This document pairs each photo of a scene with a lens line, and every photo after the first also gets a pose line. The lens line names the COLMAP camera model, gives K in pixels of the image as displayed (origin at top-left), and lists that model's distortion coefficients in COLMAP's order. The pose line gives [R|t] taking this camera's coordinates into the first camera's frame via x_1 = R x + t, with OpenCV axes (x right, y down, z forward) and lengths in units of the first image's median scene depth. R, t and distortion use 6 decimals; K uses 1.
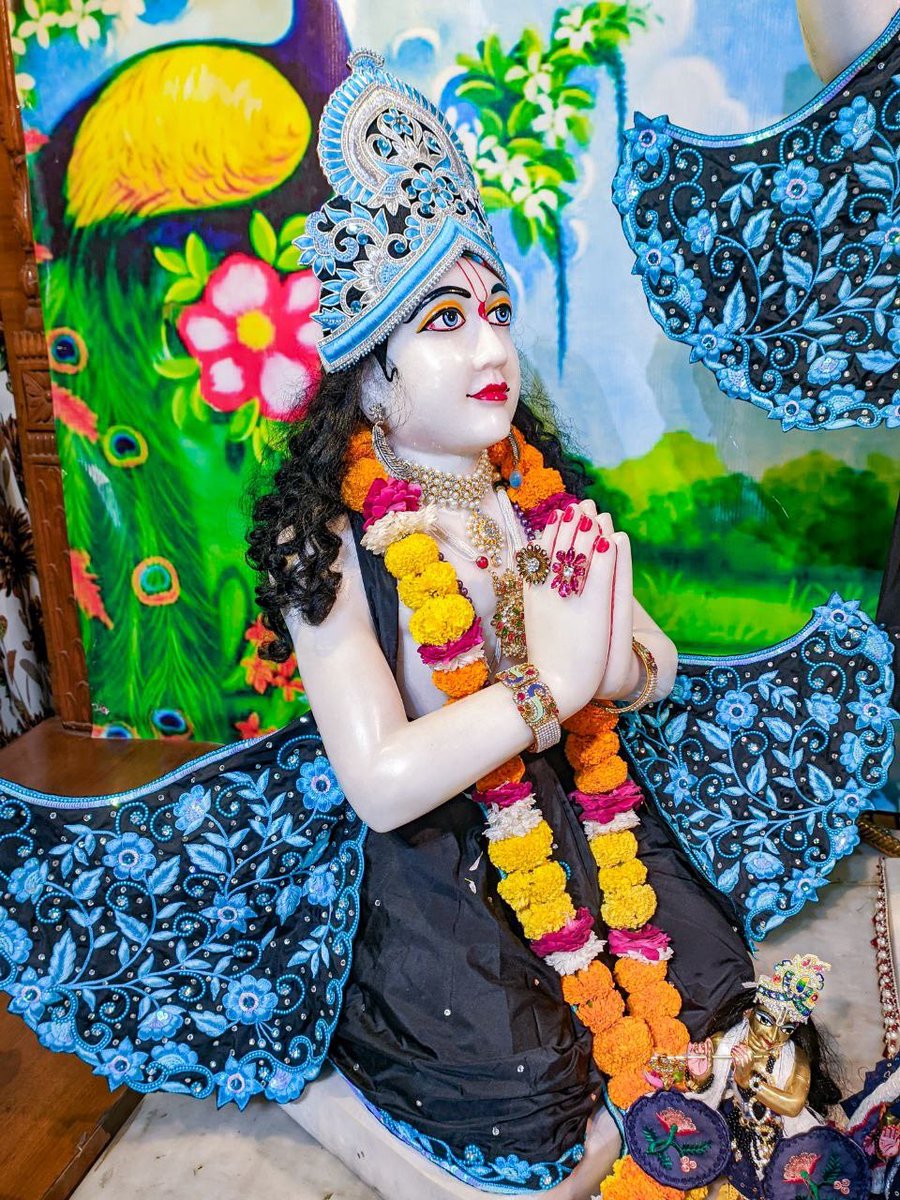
lens RADIAL K [[1144.9, 0, 450.0], [0, 1144.9, 600.0], [0, 0, 1]] dist [0.043183, -0.007175]
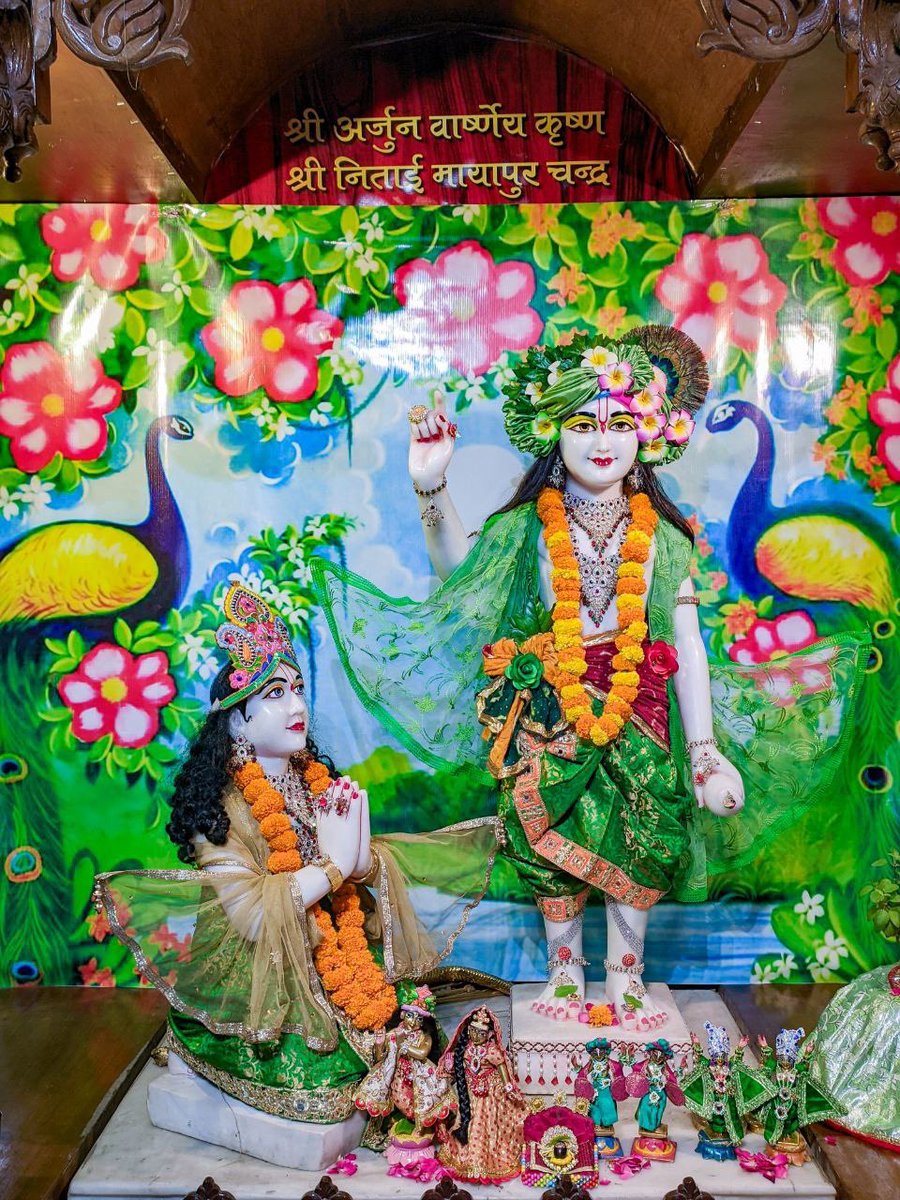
lens RADIAL K [[1234.8, 0, 455.9], [0, 1234.8, 601.8], [0, 0, 1]] dist [0.045406, 0.005241]
pose [[0.966335, 0.004555, 0.257247, -0.159269], [0.065294, 0.962768, -0.262325, 0.125638], [-0.248864, 0.270291, 0.930059, -0.734389]]
